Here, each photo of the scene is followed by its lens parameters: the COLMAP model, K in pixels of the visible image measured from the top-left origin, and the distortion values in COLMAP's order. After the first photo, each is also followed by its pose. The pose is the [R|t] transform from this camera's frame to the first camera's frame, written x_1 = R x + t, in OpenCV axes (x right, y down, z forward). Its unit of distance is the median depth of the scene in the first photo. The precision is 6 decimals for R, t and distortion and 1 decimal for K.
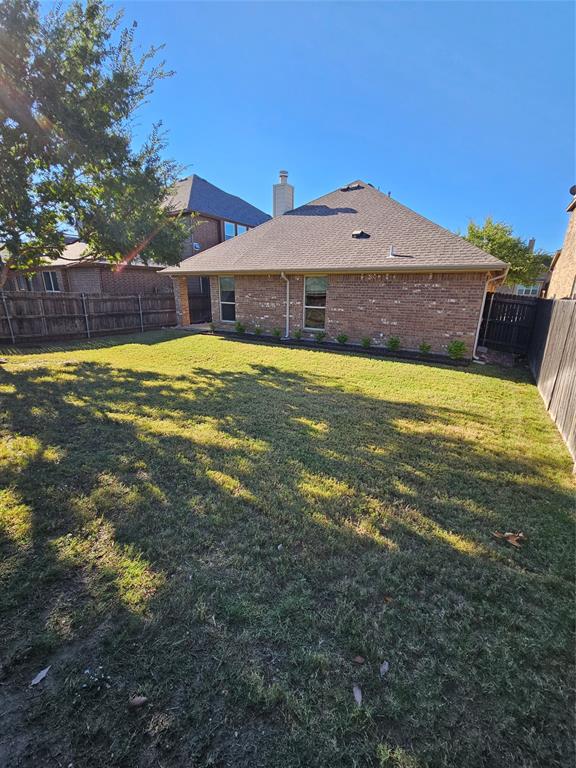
lens RADIAL K [[311.3, 0, 288.0], [0, 311.3, 384.0], [0, 0, 1]] dist [0.000556, -0.000039]
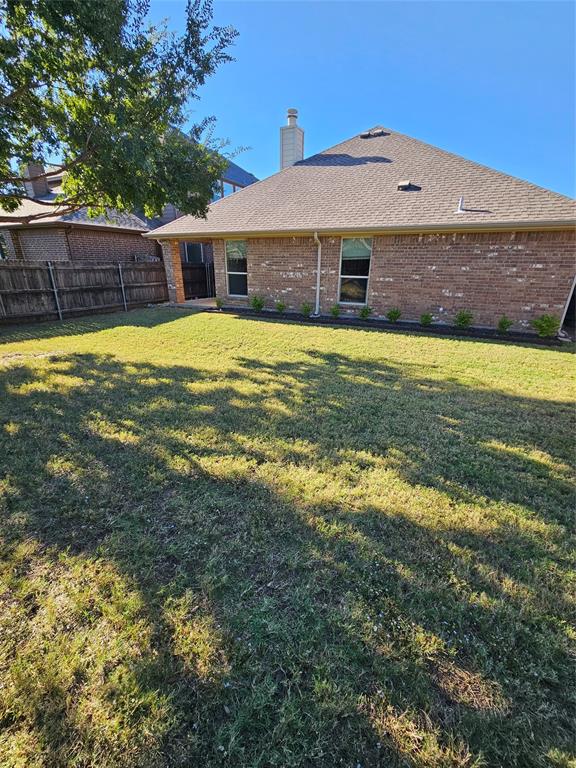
lens RADIAL K [[311.3, 0, 288.0], [0, 311.3, 384.0], [0, 0, 1]] dist [0.000556, -0.000039]
pose [[0.993966, -0.041164, 0.101670, -0.205328], [0.033492, 0.996542, 0.076047, -0.034132], [-0.104448, -0.072184, 0.991907, 0.192895]]
